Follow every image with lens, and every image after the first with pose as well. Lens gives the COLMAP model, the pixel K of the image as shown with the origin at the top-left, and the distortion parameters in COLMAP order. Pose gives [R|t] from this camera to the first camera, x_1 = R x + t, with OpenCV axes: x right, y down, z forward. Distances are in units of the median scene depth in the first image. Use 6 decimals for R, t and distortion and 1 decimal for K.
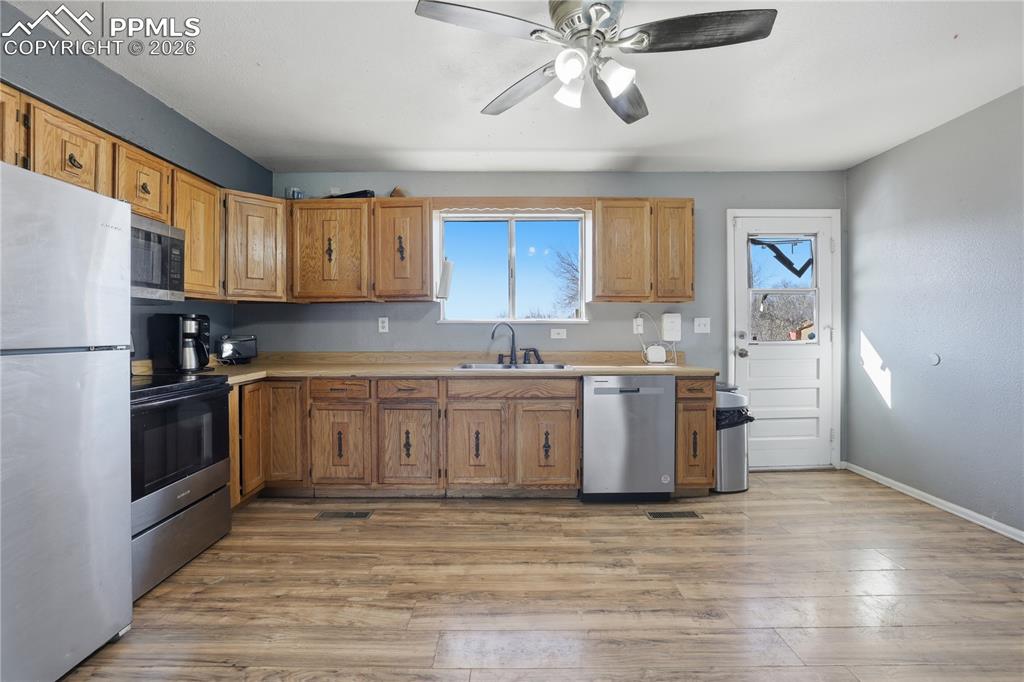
lens RADIAL K [[448.9, 0, 511.0], [0, 448.9, 329.6], [0, 0, 1]] dist [-0.033509, 0.017422]
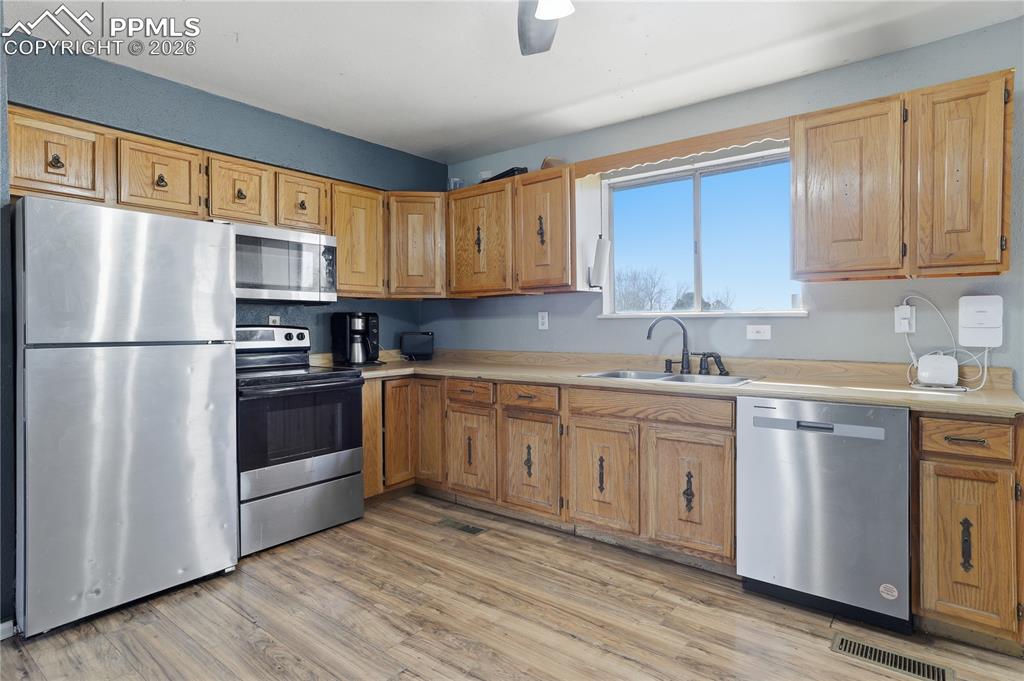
lens RADIAL K [[556.5, 0, 512.2], [0, 556.5, 331.9], [0, 0, 1]] dist [-0.000295, 0.002692]
pose [[0.784201, 0.005256, -0.620484, 0.400494], [0.002820, 0.999924, 0.012034, -0.002516], [0.620500, -0.011187, 0.784127, 0.151532]]
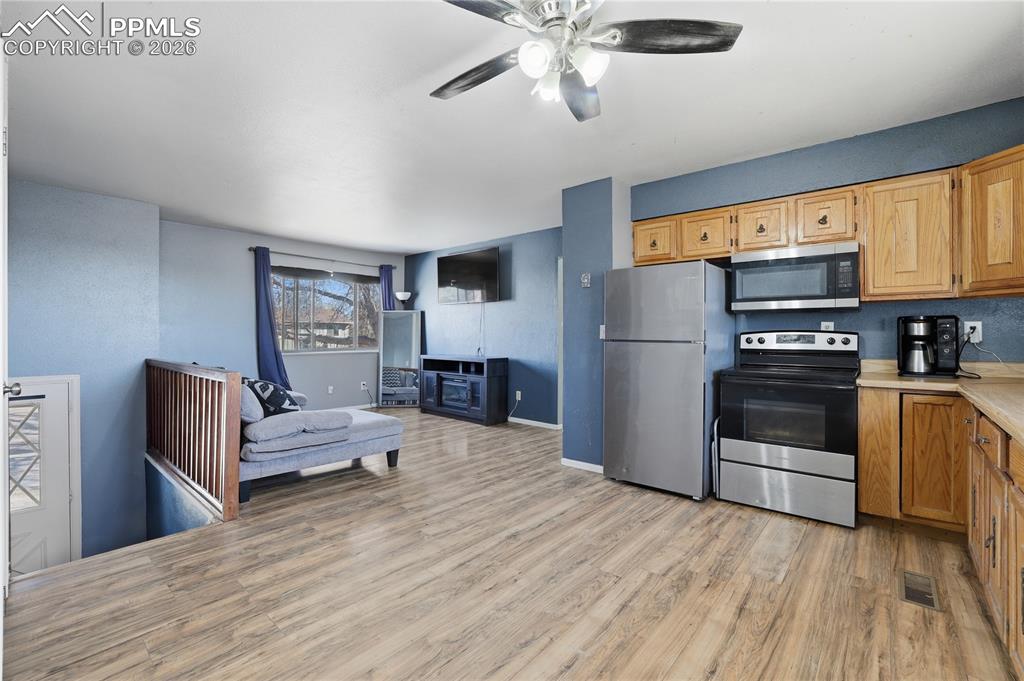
lens RADIAL K [[448.7, 0, 511.2], [0, 448.7, 332.4], [0, 0, 1]] dist [-0.000216, -0.000045]
pose [[-0.650553, -0.002444, -0.759457, 0.567120], [-0.000498, 0.999996, -0.002791, 0.003995], [0.759460, -0.001437, -0.650552, 0.906749]]
